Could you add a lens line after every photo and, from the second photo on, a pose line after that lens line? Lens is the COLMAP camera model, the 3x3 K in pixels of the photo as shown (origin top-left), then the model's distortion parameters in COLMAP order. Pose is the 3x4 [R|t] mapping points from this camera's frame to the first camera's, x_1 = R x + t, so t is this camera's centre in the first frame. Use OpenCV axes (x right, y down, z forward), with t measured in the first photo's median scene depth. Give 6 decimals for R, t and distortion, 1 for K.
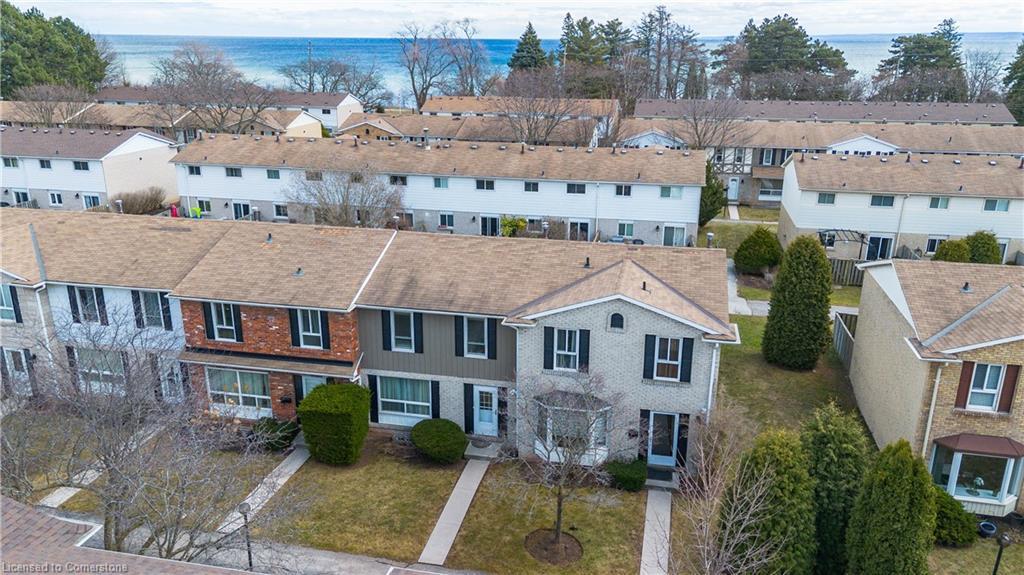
lens RADIAL K [[710.8, 0, 538.9], [0, 710.8, 286.2], [0, 0, 1]] dist [0.079562, -0.104004]
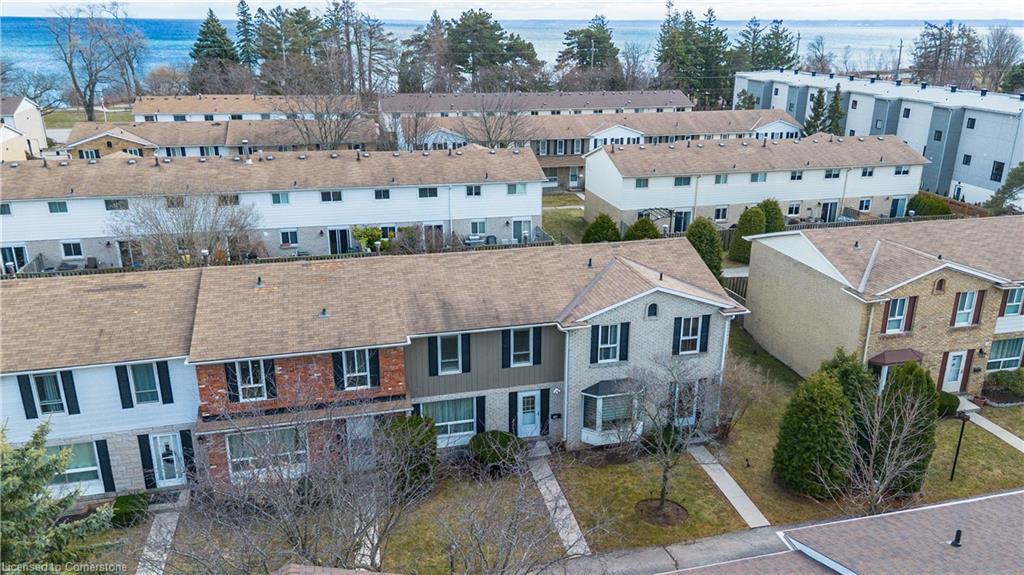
lens RADIAL K [[710.8, 0, 538.9], [0, 710.8, 286.2], [0, 0, 1]] dist [0.079562, -0.104004]
pose [[0.898796, -0.142791, 0.414460, -0.470426], [0.135156, 0.989668, 0.047865, -0.062048], [-0.417012, 0.012995, 0.908808, 0.025964]]
